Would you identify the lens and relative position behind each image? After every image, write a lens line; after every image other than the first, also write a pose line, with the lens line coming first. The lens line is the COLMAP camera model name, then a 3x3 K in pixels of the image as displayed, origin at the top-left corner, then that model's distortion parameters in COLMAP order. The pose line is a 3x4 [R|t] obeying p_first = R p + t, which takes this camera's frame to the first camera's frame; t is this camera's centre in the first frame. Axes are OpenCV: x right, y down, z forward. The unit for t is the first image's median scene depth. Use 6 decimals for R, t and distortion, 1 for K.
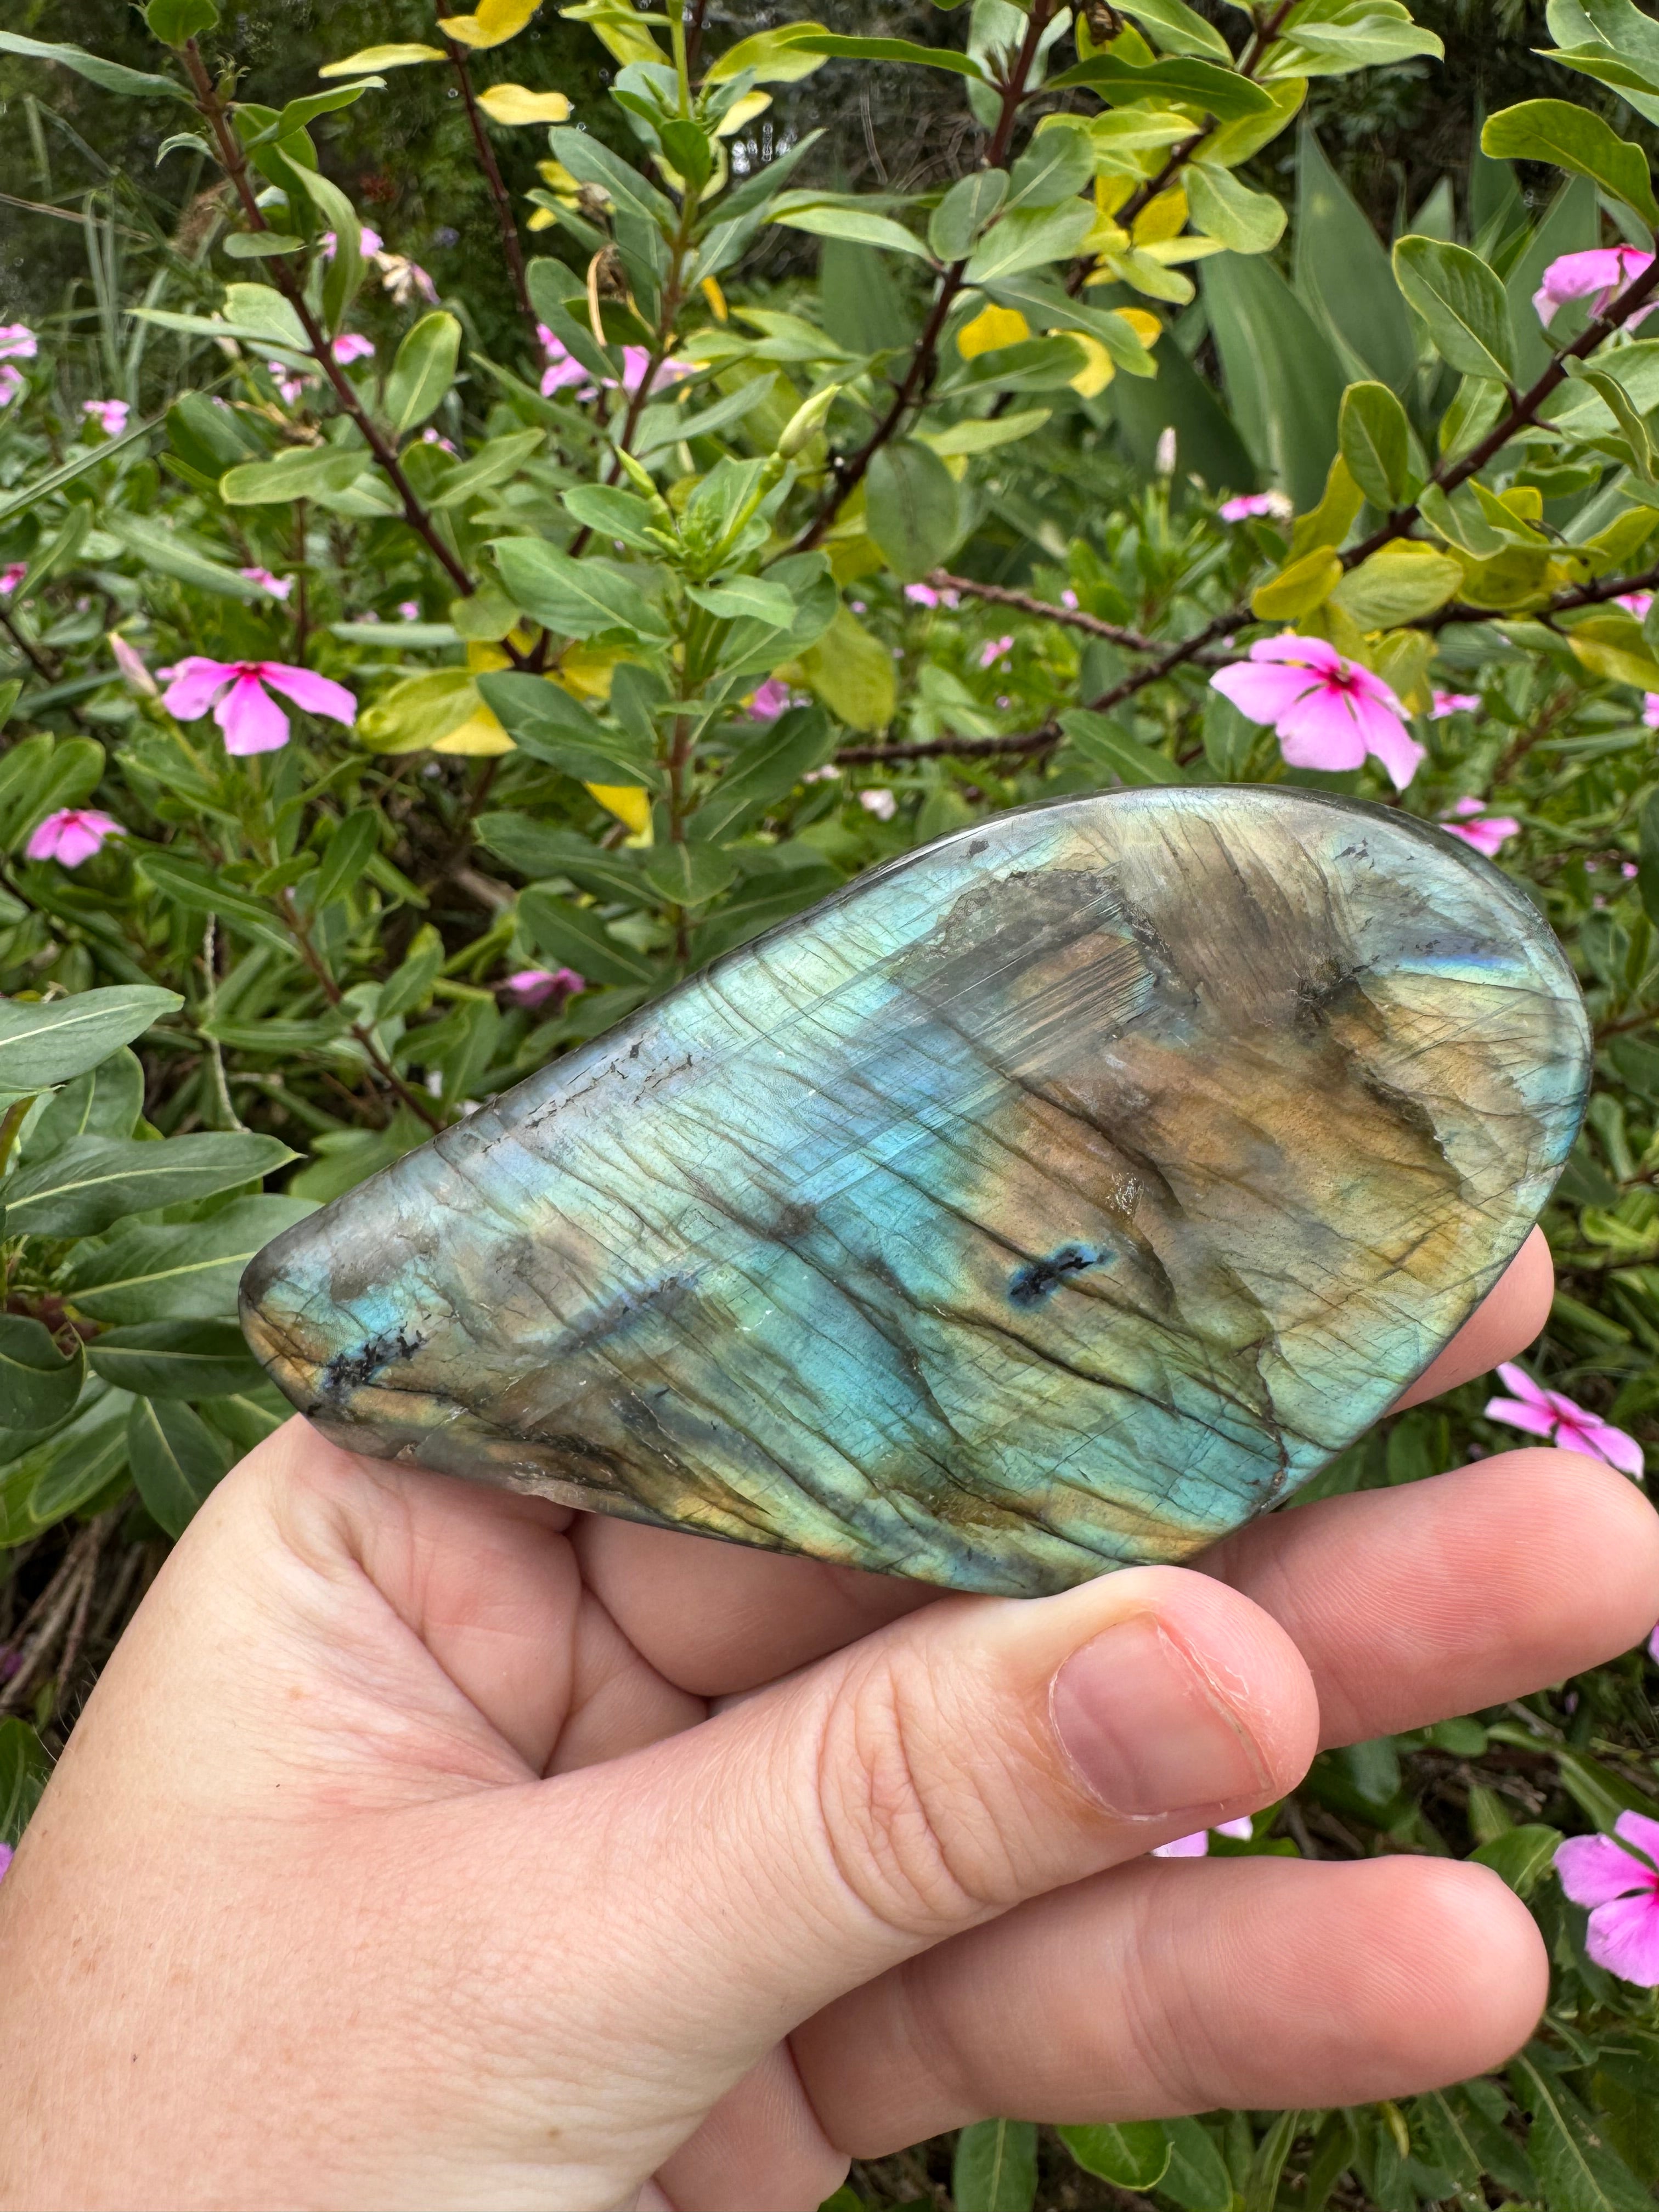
lens RADIAL K [[1634.6, 0, 749.5], [0, 1634.6, 1110.9], [0, 0, 1]] dist [-0.001848, -0.000001]
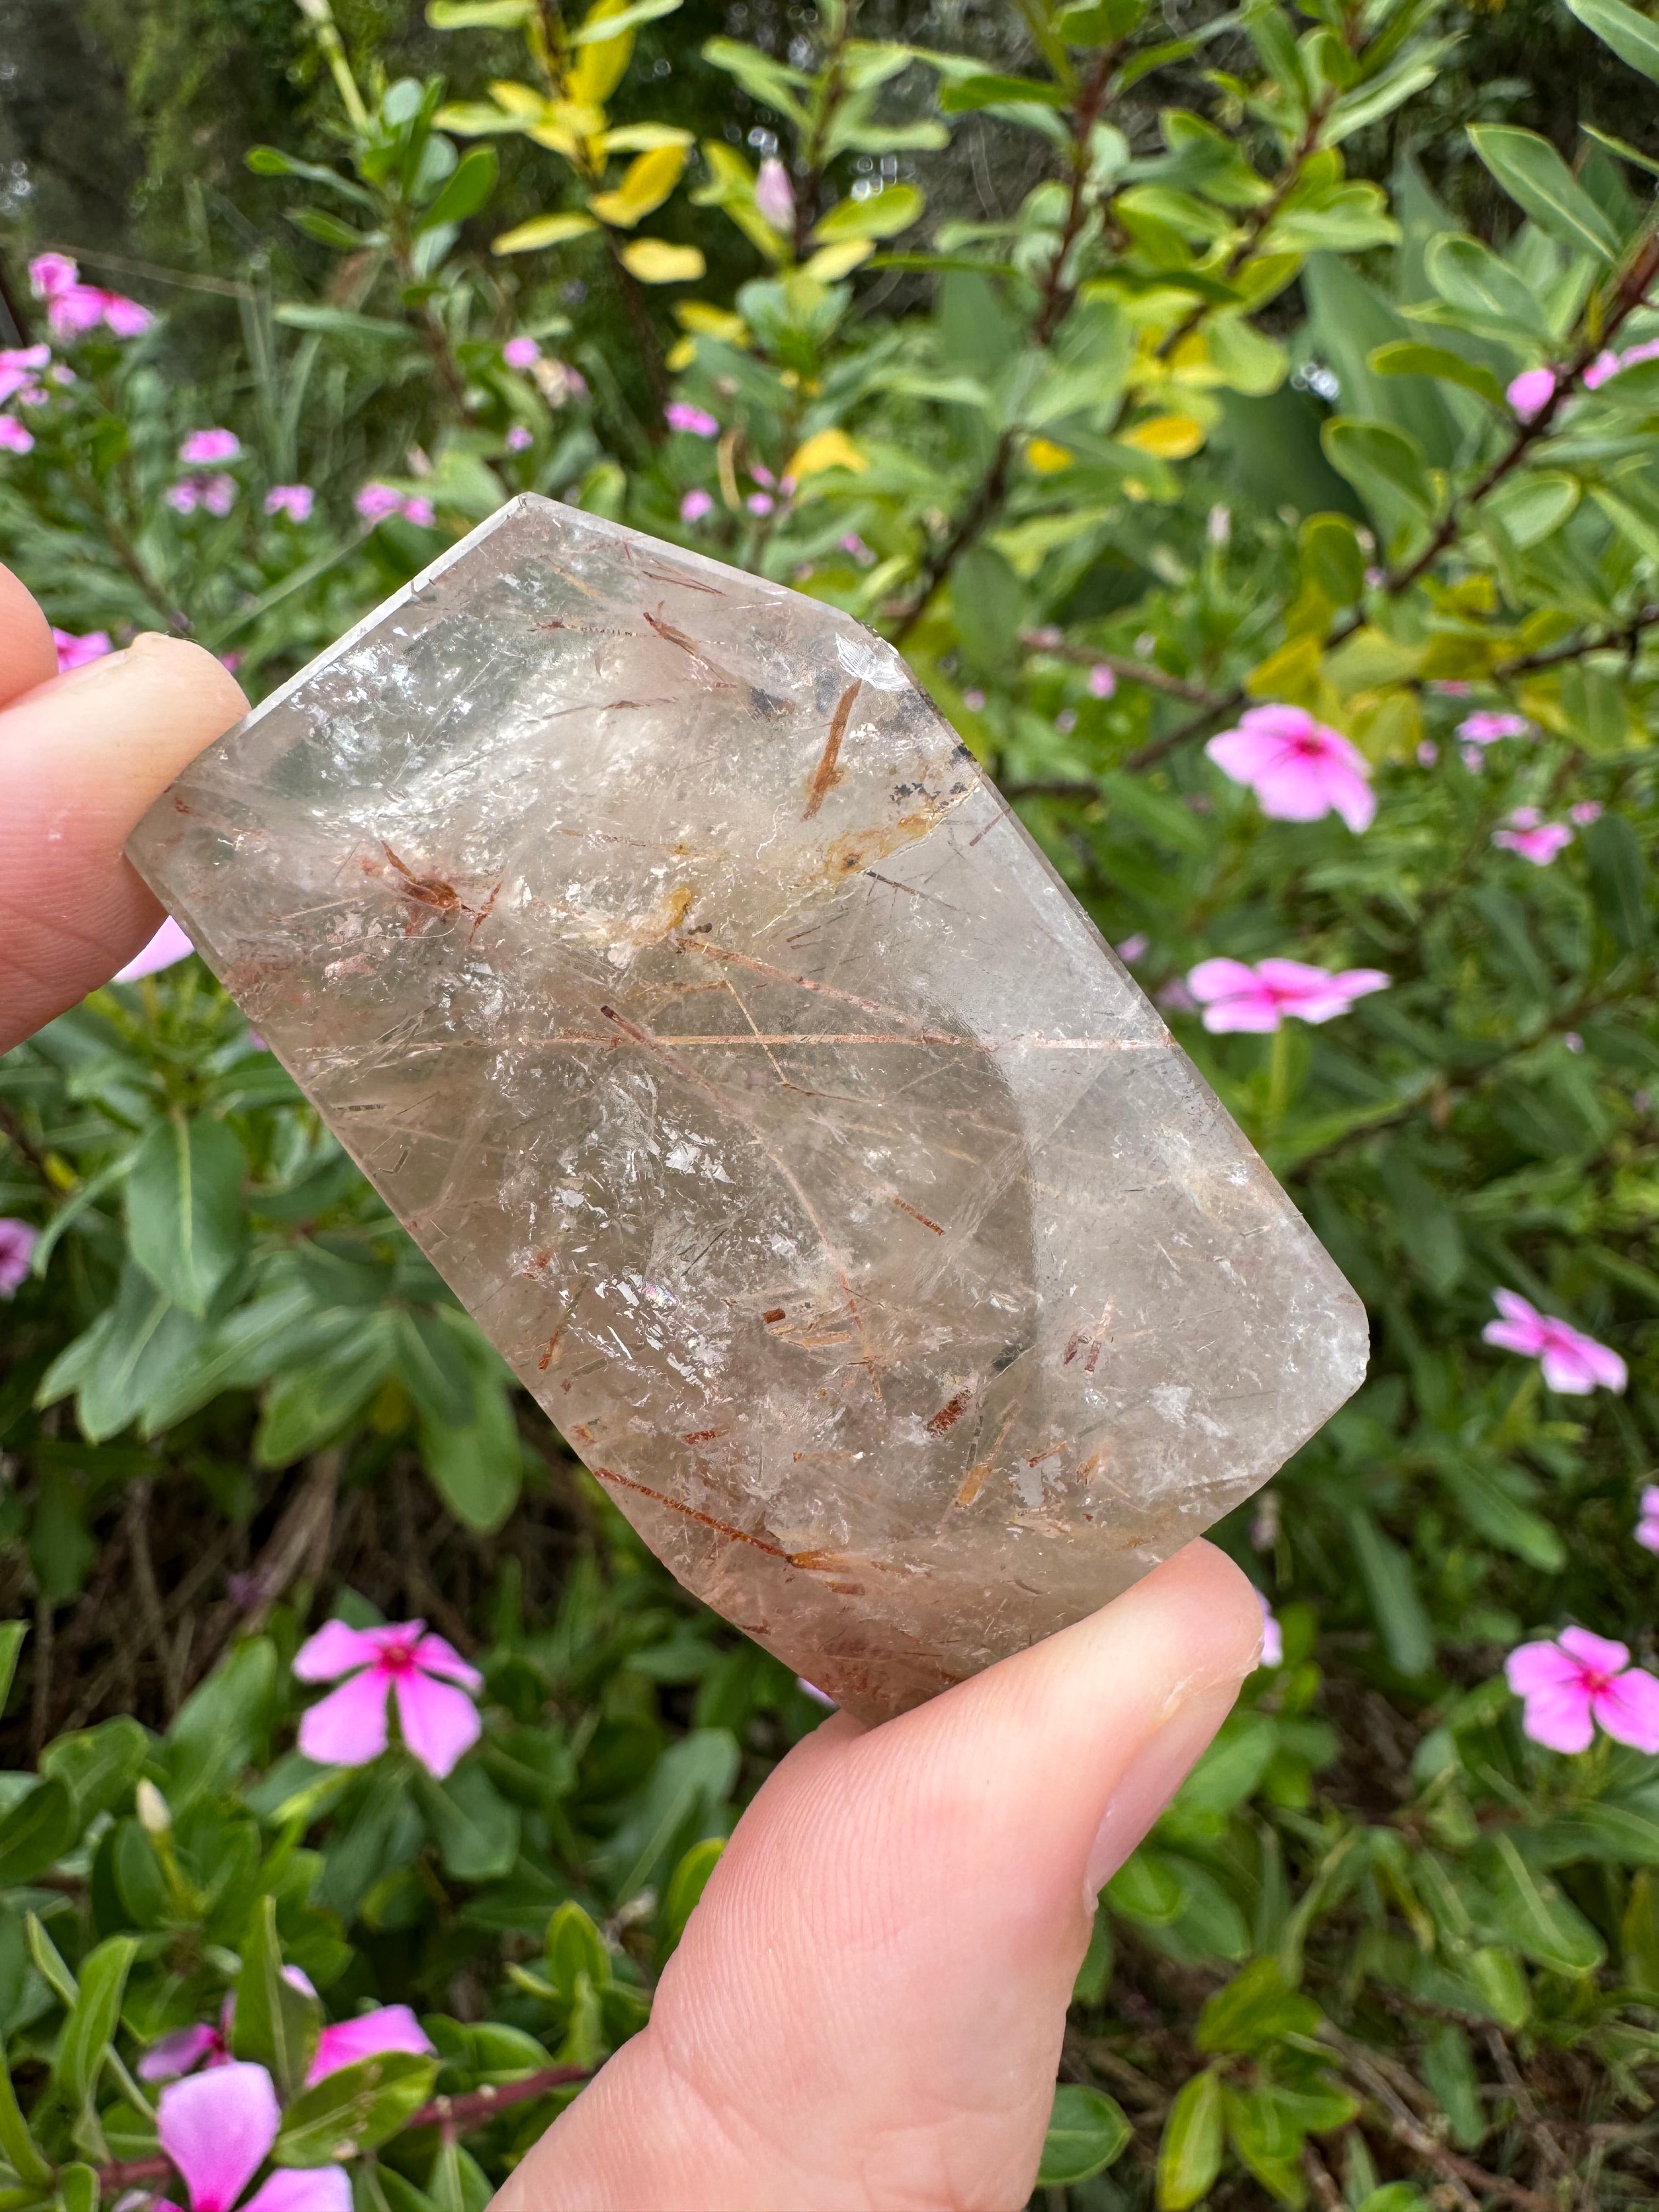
lens RADIAL K [[1642.5, 0, 794.8], [0, 1642.5, 1102.0], [0, 0, 1]] dist [-0.000462, -0.004620]
pose [[0.997885, -0.022921, -0.060831, 0.020627], [0.022210, 0.999677, -0.012330, 0.017191], [0.061094, 0.010953, 0.998072, -0.233050]]
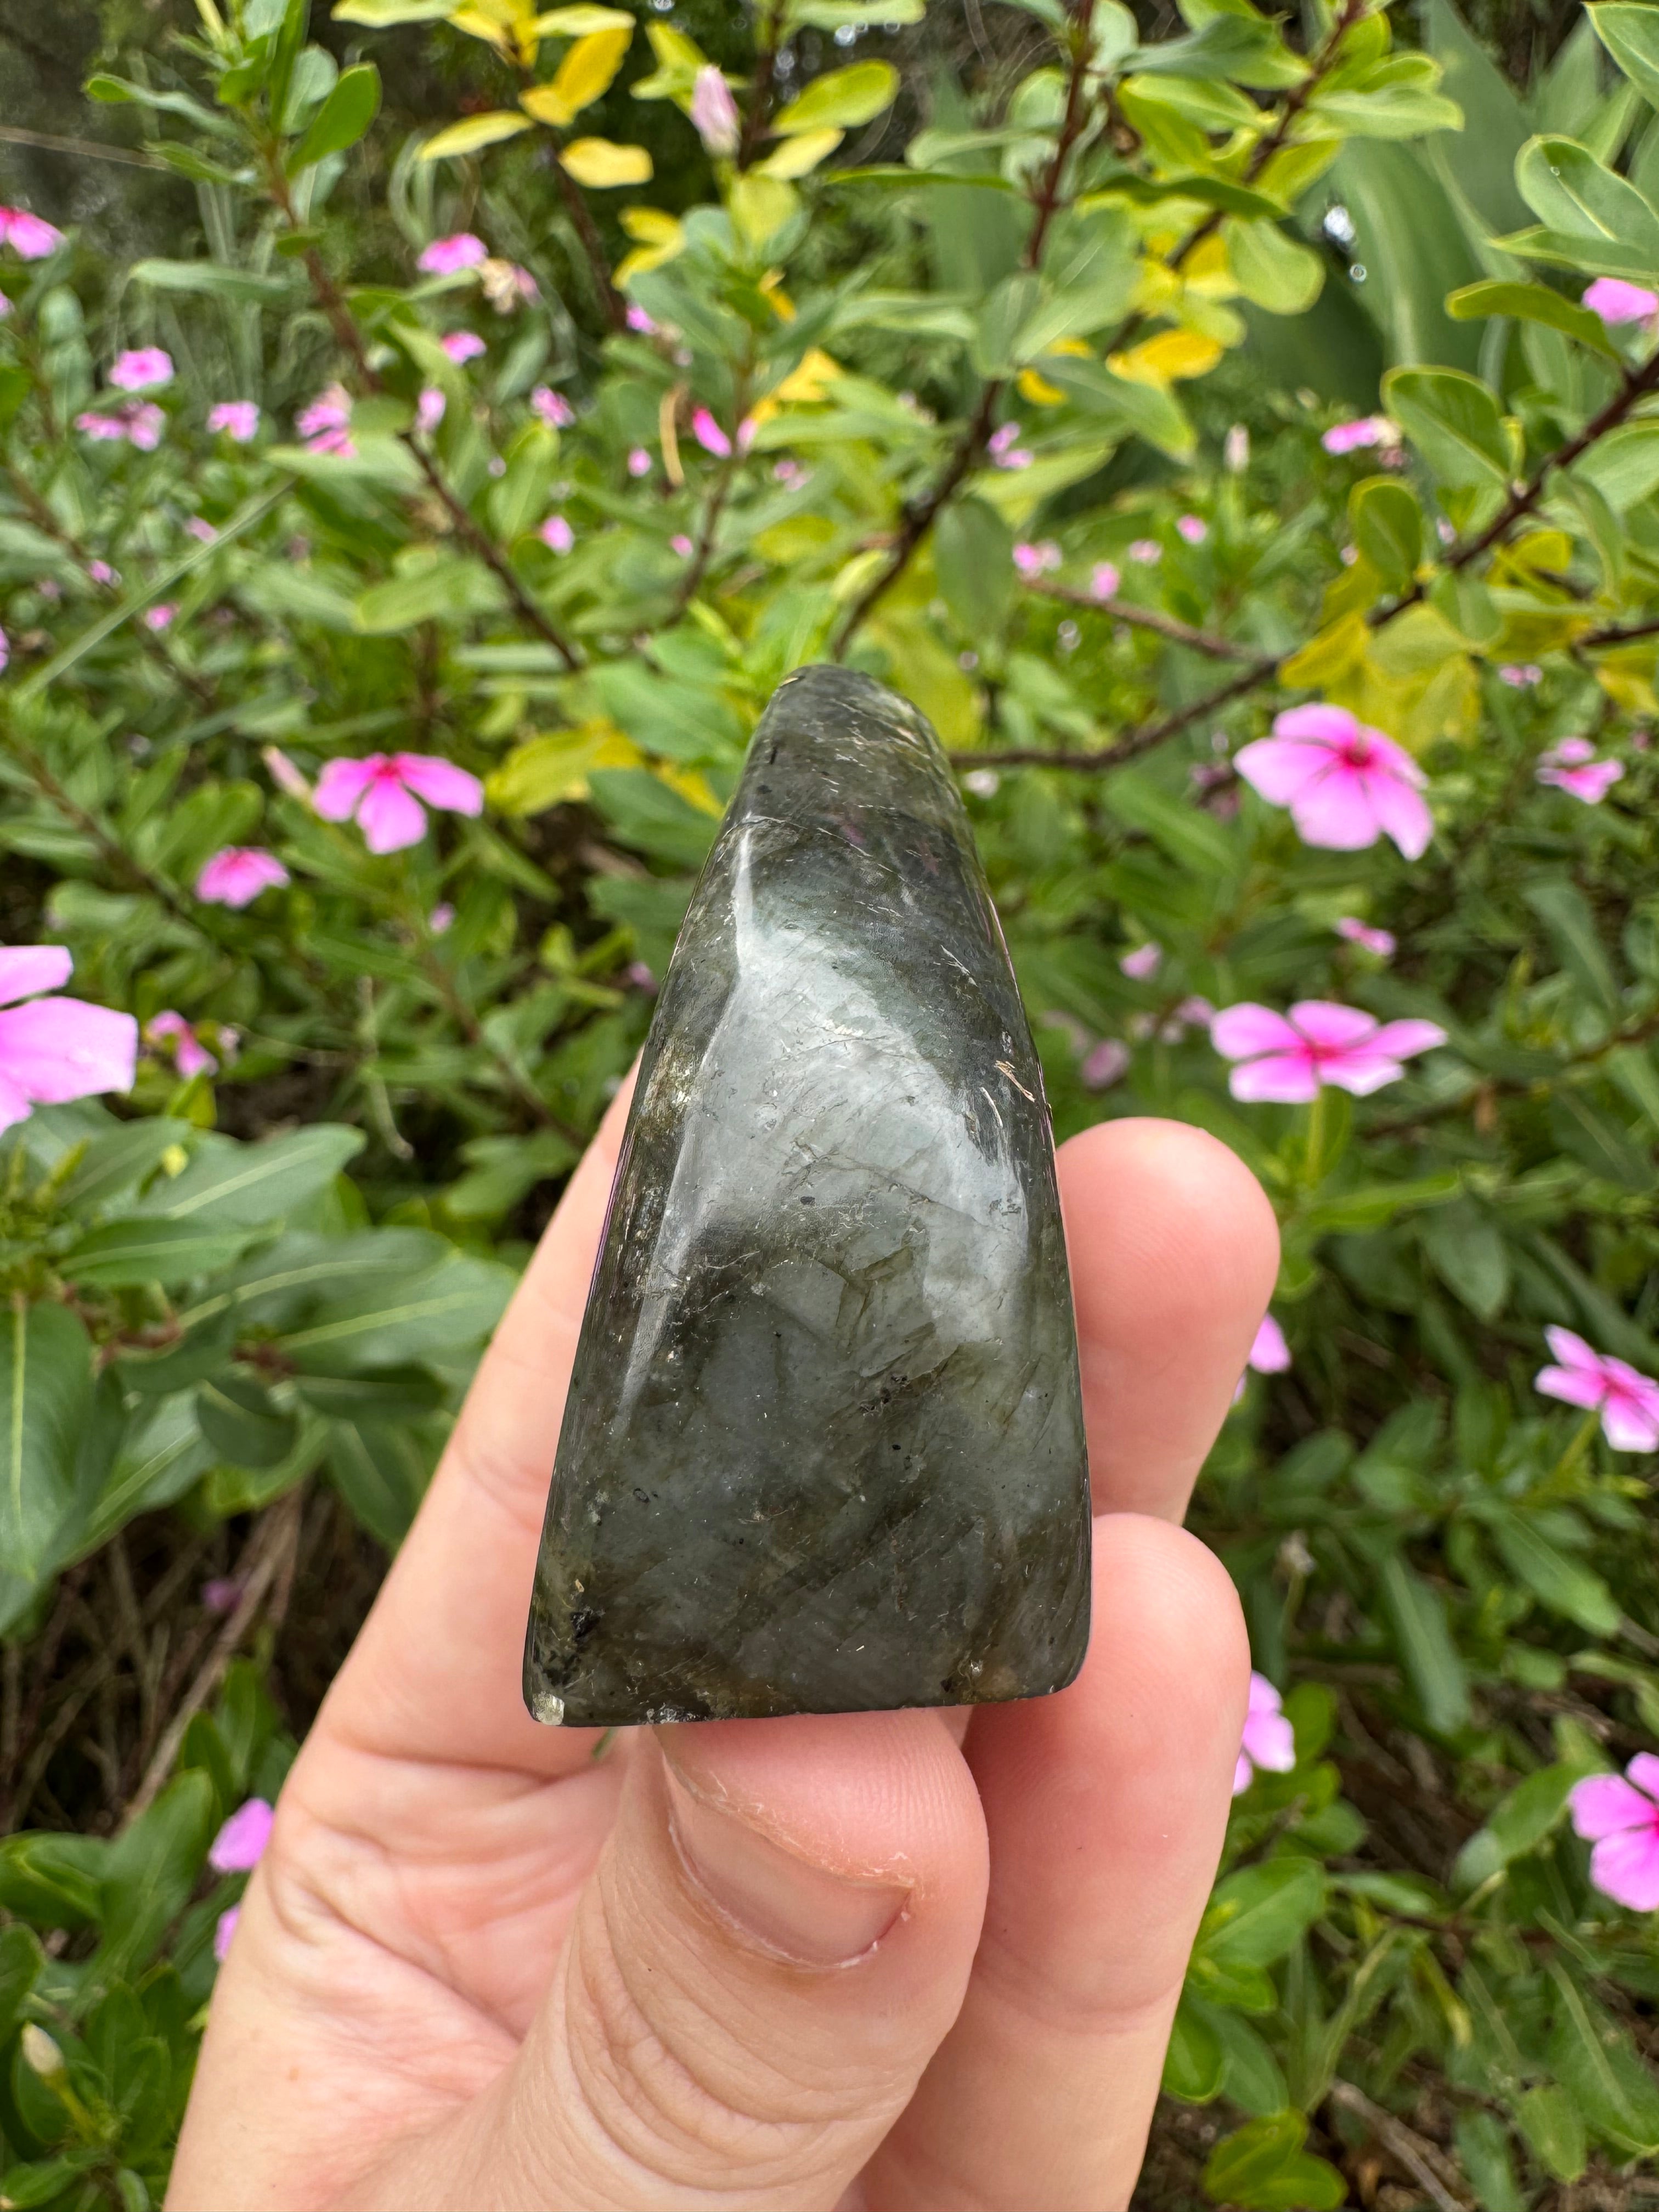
lens RADIAL K [[1634.6, 0, 749.5], [0, 1634.6, 1110.9], [0, 0, 1]] dist [-0.001848, -0.000001]
pose [[0.995097, -0.036850, -0.091778, 0.035326], [0.042780, 0.997064, 0.063510, -0.084112], [0.089168, -0.067125, 0.993752, -0.108869]]
